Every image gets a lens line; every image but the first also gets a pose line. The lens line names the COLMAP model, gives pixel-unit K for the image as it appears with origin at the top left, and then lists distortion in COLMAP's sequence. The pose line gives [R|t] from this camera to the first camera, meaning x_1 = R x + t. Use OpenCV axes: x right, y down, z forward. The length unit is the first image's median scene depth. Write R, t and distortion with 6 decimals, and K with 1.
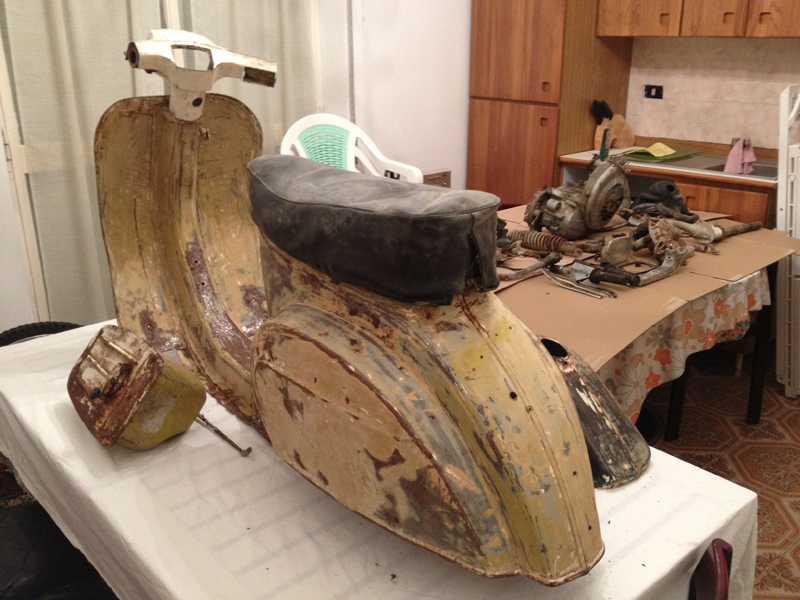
lens RADIAL K [[798.1, 0, 400.2], [0, 798.1, 297.1], [0, 0, 1]] dist [0.051981, 0.000000]
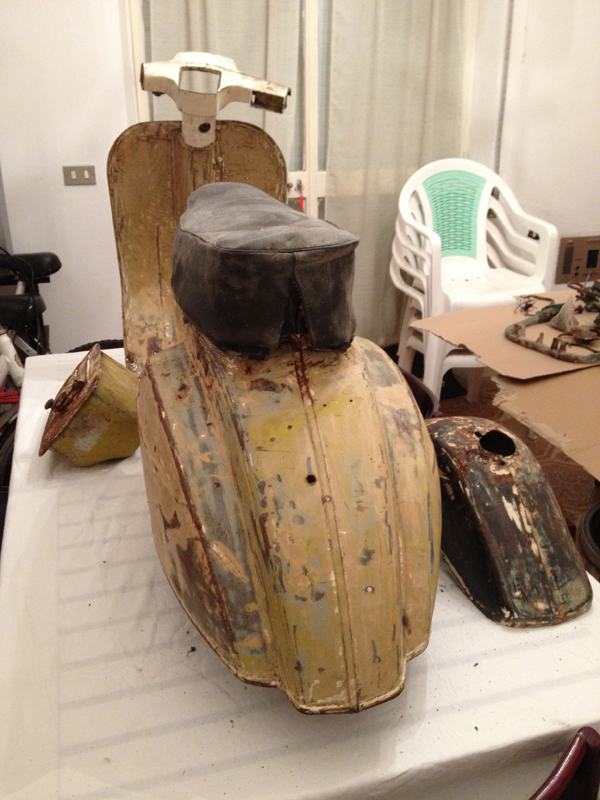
lens RADIAL K [[798.1, 0, 299.6], [0, 798.1, 401.4], [0, 0, 1]] dist [0.051981, 0.000000]
pose [[0.901503, 0.162844, -0.400966, 0.356707], [-0.140775, 0.986461, 0.084123, -0.019150], [0.409236, -0.019392, 0.912223, 0.193882]]
